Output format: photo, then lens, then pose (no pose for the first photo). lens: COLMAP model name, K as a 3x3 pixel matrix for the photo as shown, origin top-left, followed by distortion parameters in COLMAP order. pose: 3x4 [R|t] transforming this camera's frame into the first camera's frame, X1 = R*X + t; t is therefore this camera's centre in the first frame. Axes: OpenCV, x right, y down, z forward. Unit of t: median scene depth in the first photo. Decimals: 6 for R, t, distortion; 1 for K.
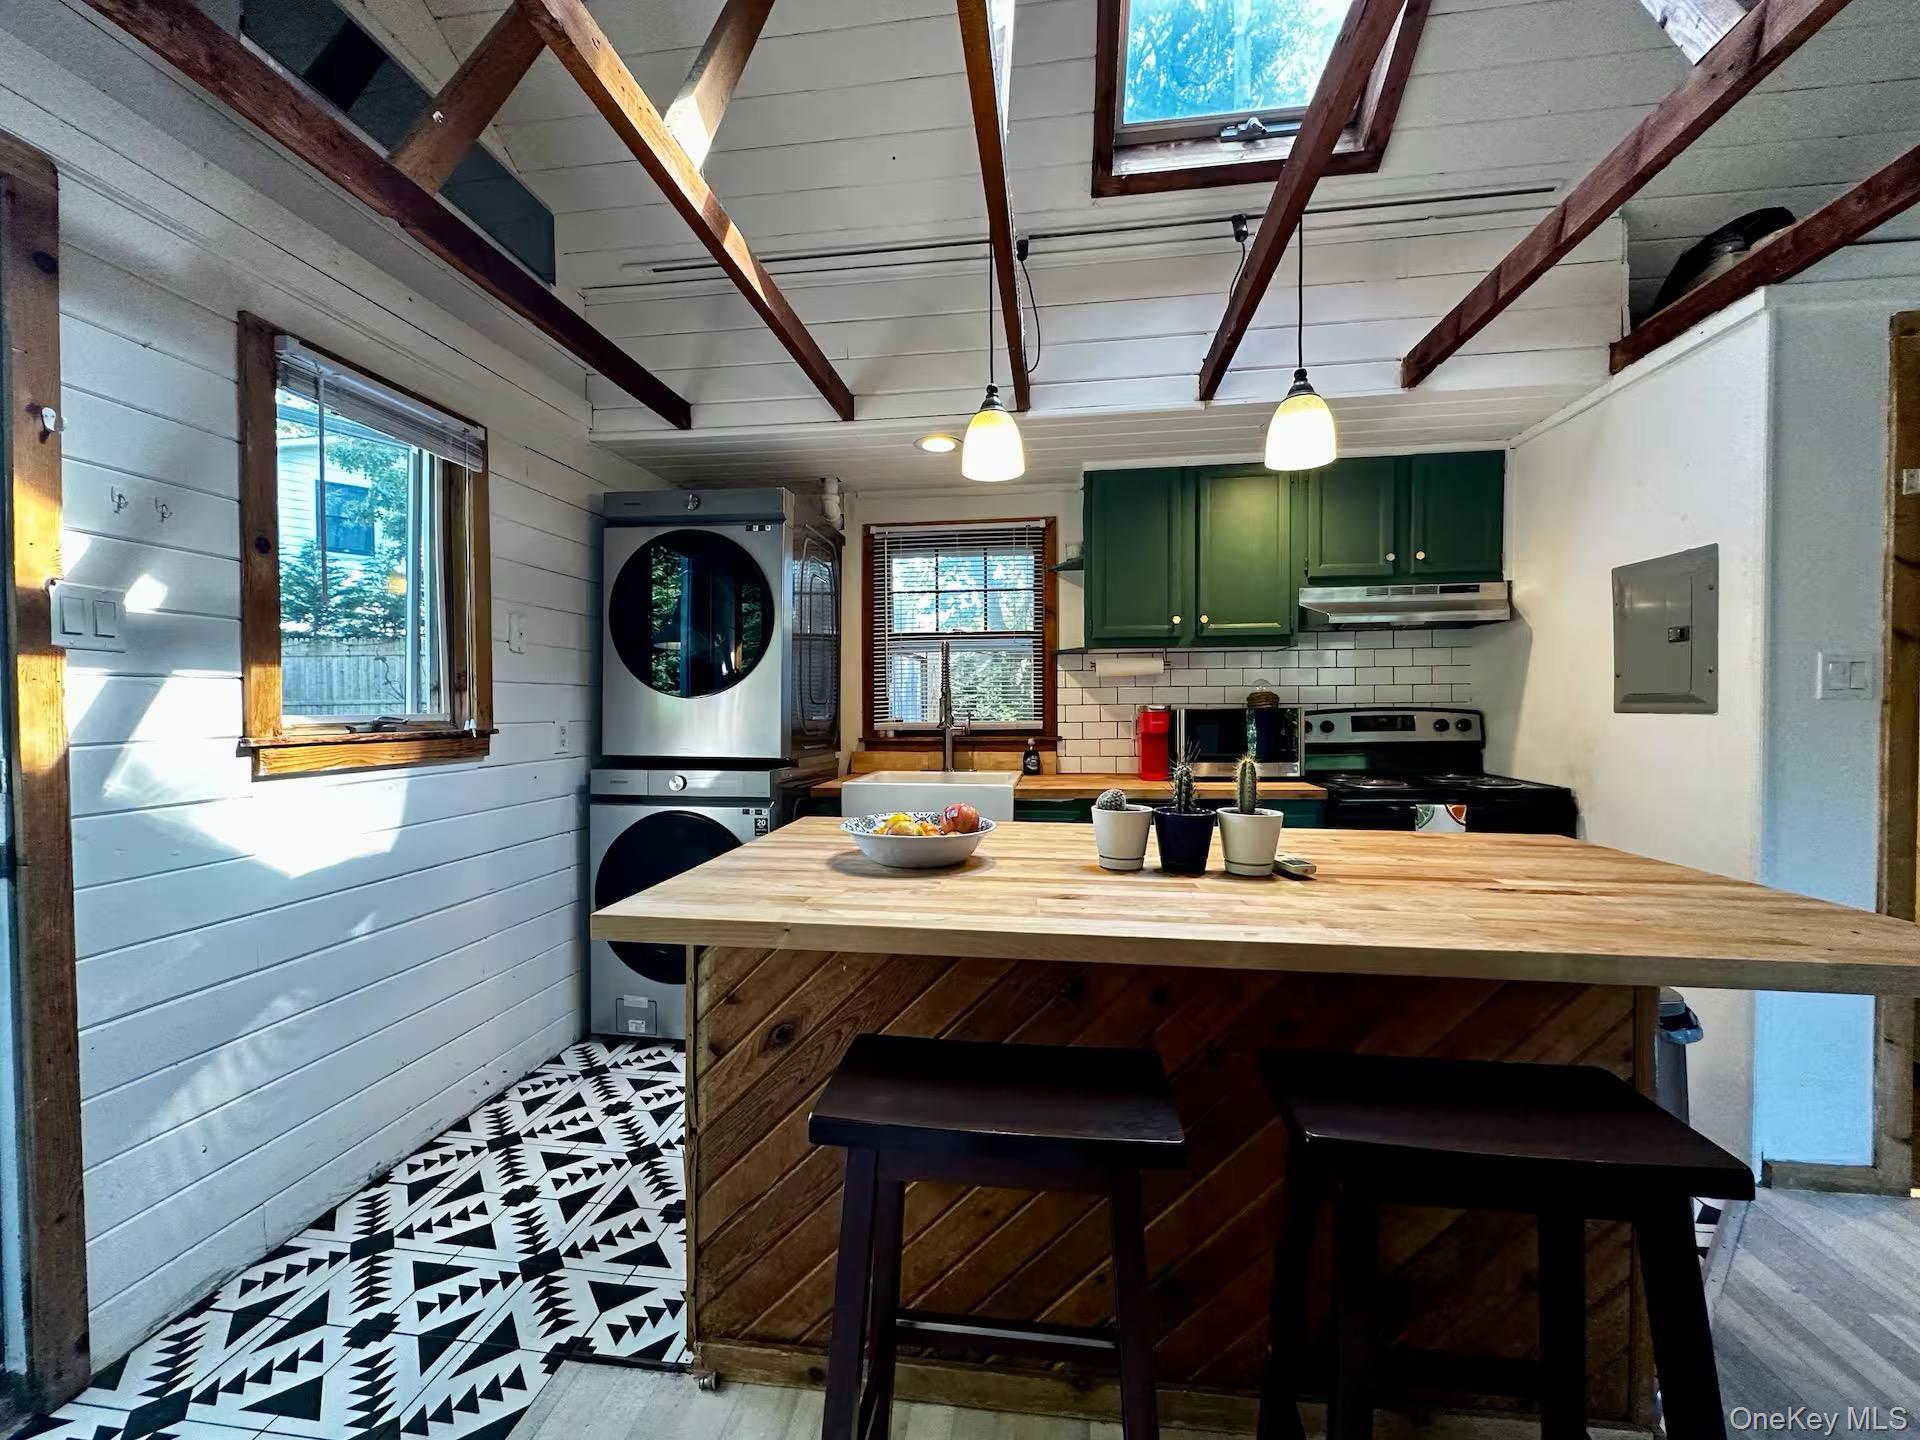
lens RADIAL K [[780.2, 0, 955.4], [0, 780.2, 717.2], [0, 0, 1]] dist [-0.001811, -0.000173]
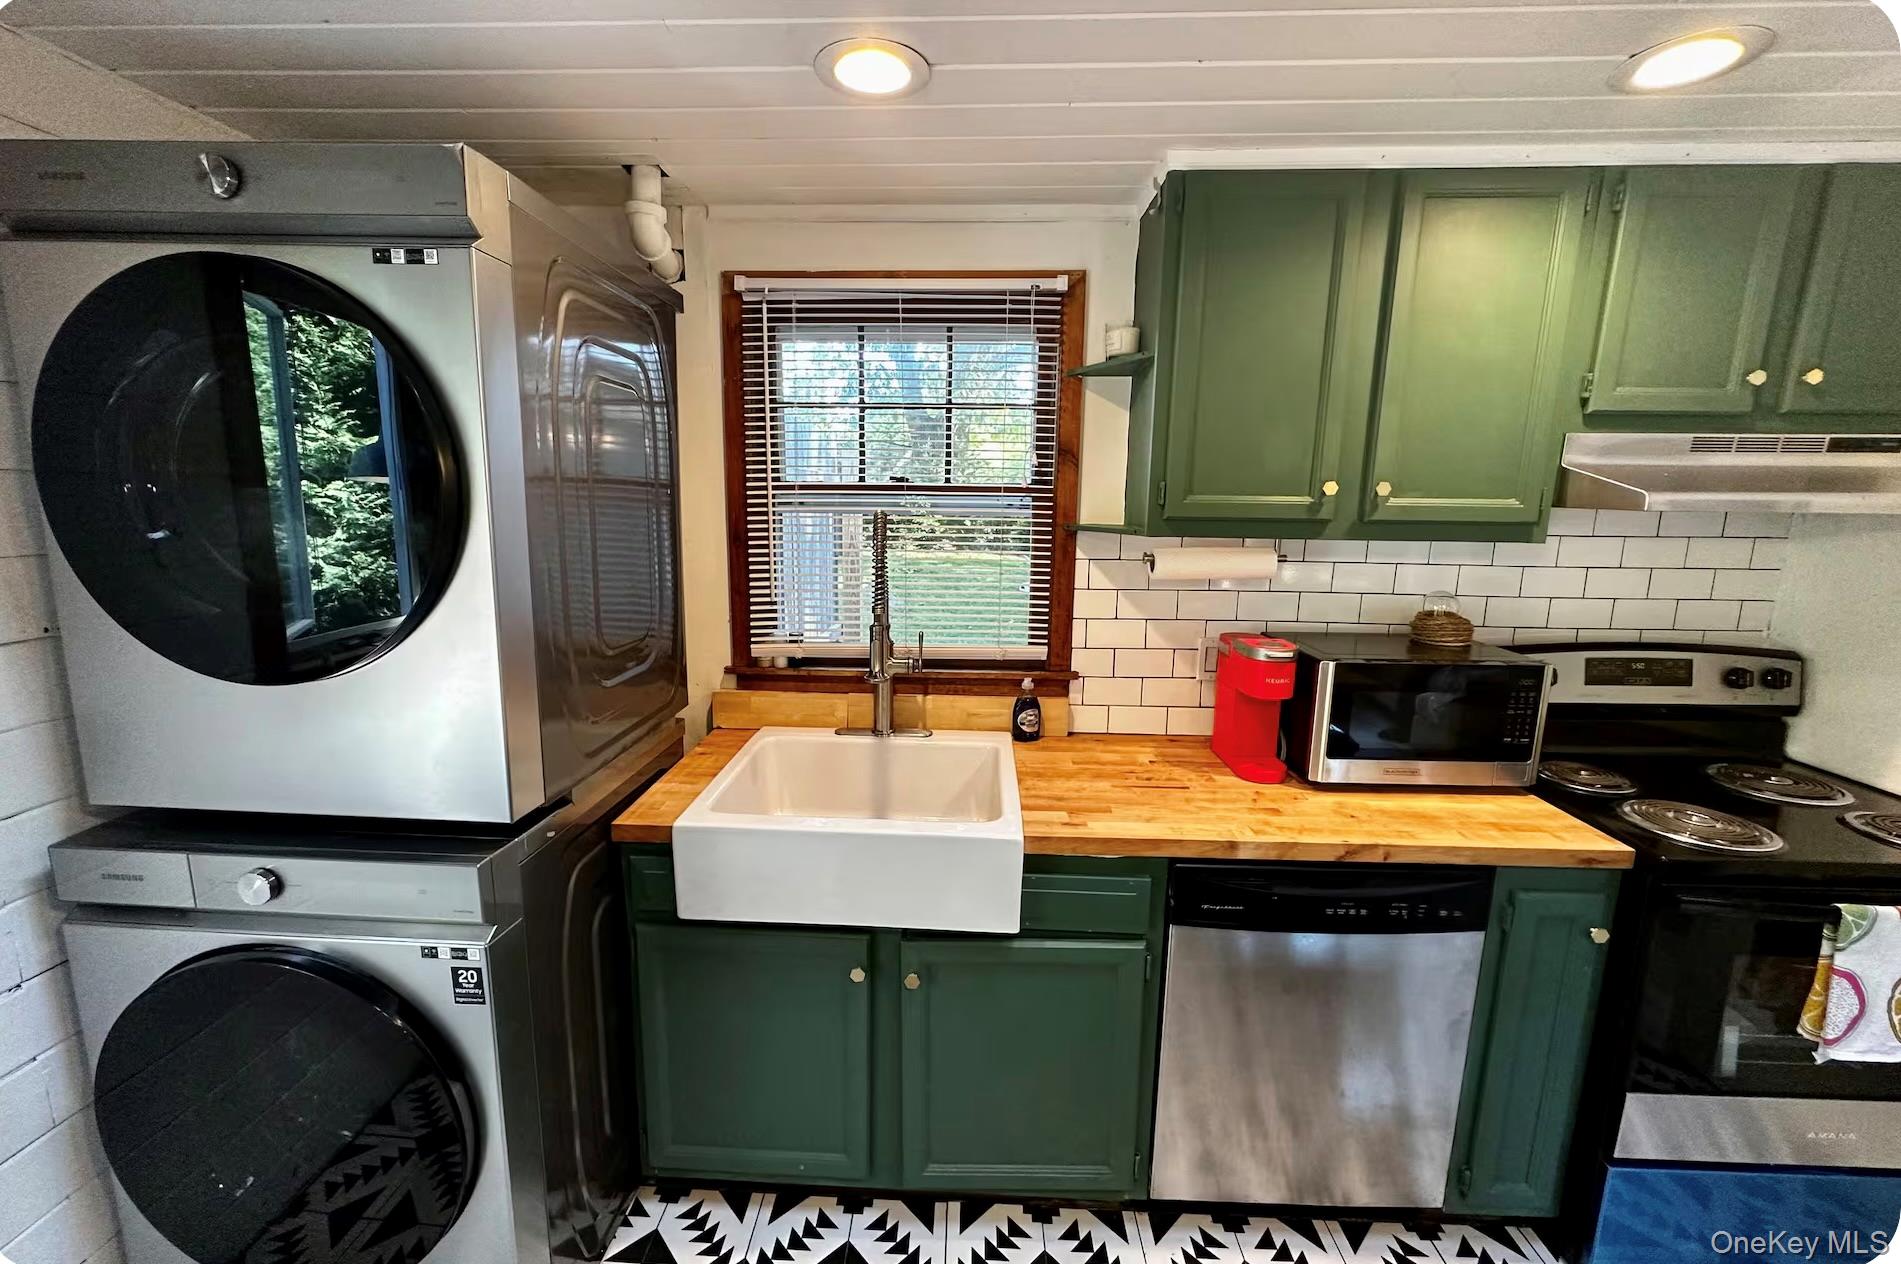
lens RADIAL K [[789.9, 0, 945.1], [0, 789.9, 635.7], [0, 0, 1]] dist [-0.001724, -0.000678]
pose [[0.995499, -0.000371, 0.094772, -0.018793], [-0.015196, 0.986429, 0.163481, -0.098407], [-0.093546, -0.164186, 0.981984, 0.440114]]
